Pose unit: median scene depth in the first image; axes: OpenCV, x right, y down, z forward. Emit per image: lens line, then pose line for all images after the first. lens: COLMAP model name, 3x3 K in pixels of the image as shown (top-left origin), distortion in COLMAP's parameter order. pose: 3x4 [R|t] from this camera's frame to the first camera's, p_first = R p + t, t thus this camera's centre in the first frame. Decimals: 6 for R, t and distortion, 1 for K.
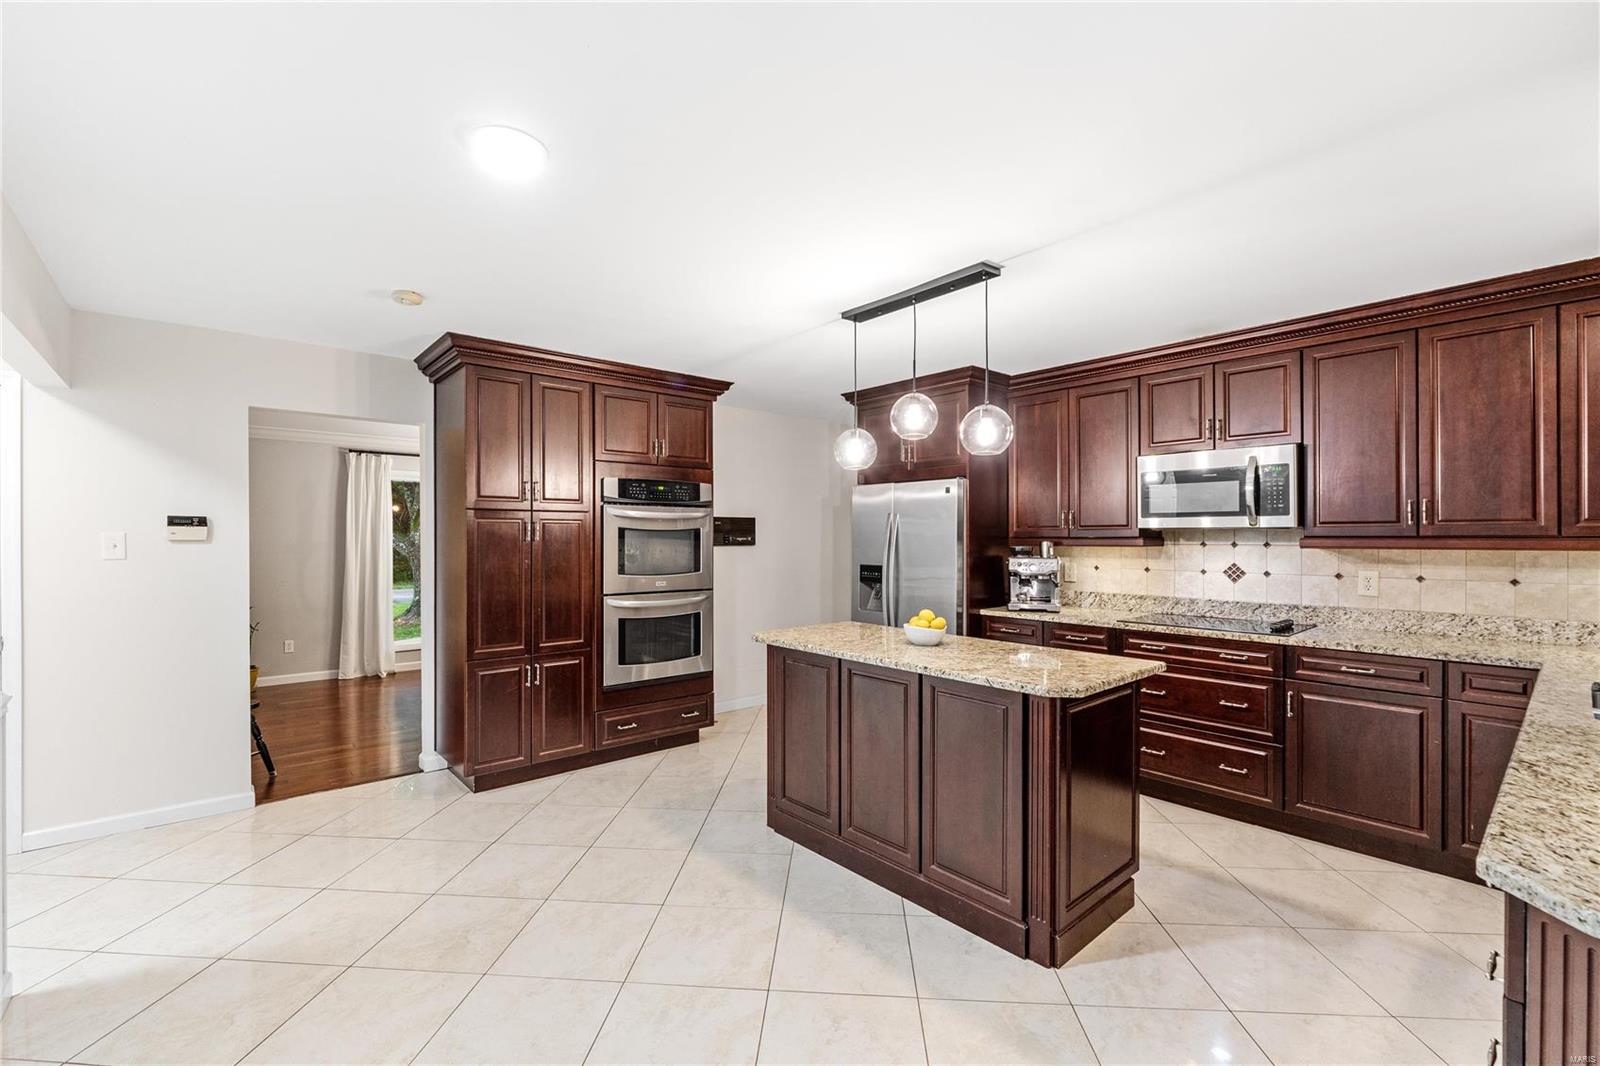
lens RADIAL K [[678.9, 0, 798.5], [0, 678.9, 525.3], [0, 0, 1]] dist [-0.009511, 0.000259]
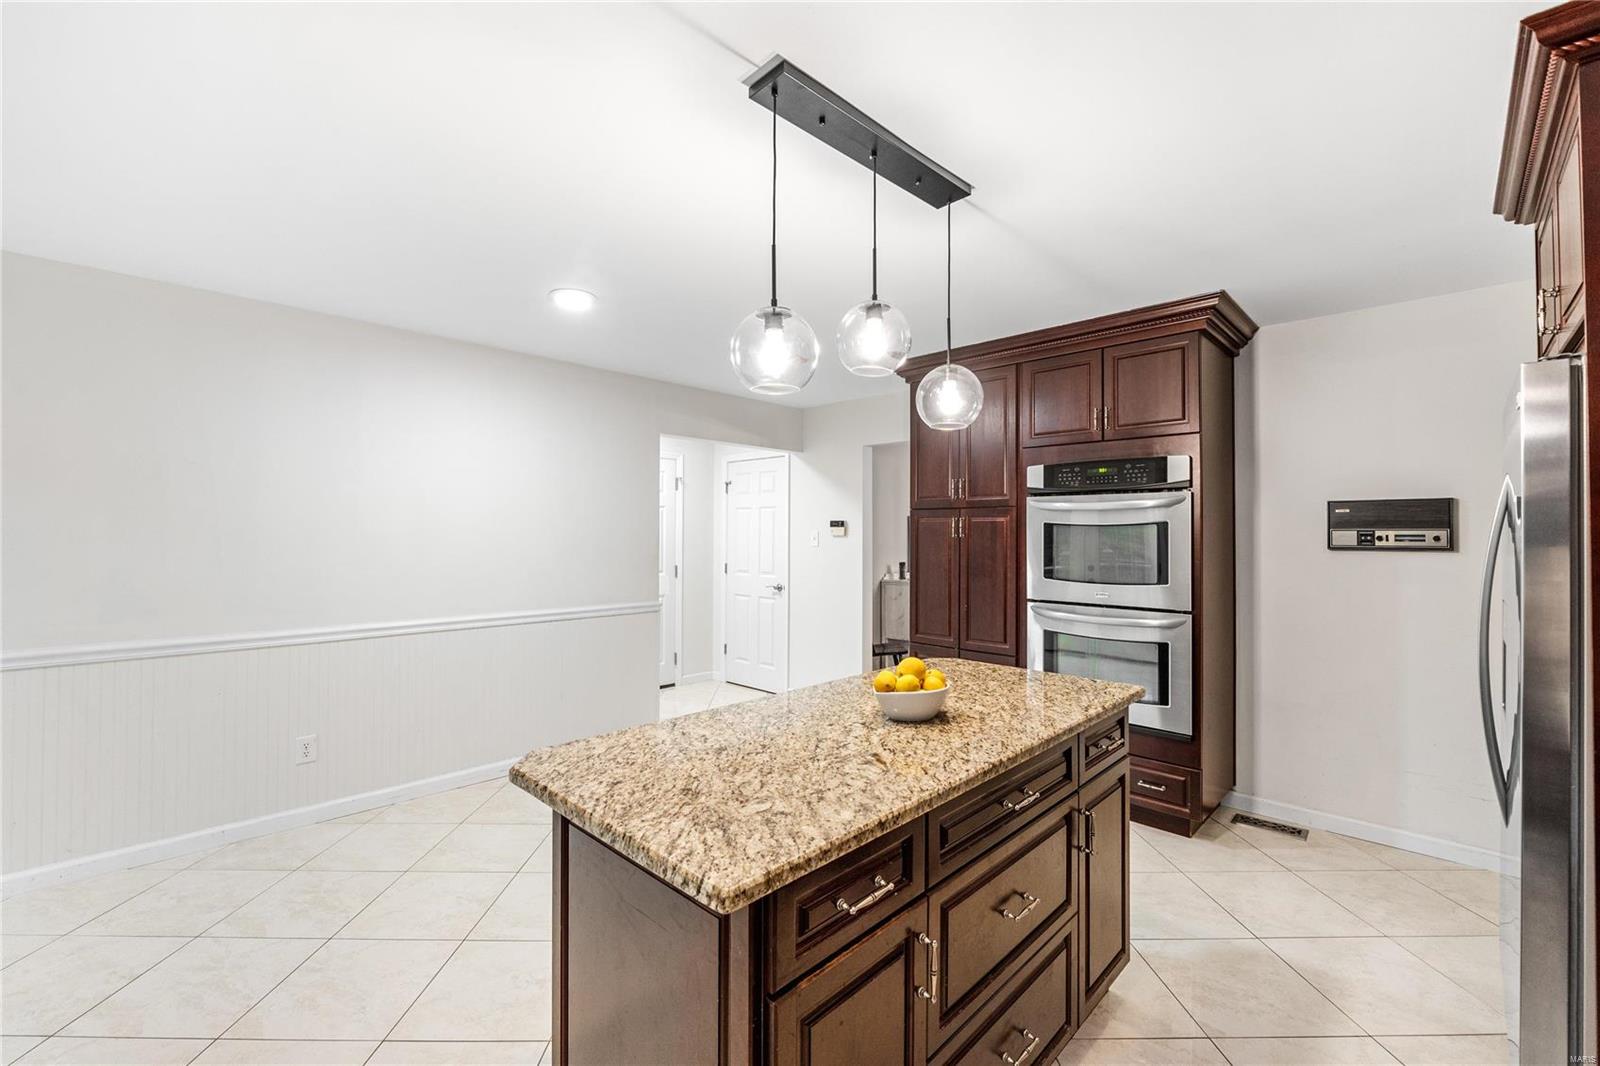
lens RADIAL K [[678.9, 0, 798.5], [0, 678.9, 525.3], [0, 0, 1]] dist [-0.009511, 0.000259]
pose [[0.086579, -0.015722, -0.996121, 0.557690], [0.009928, 0.999839, -0.014918, 0.016246], [0.996196, -0.008598, 0.086721, 0.614727]]
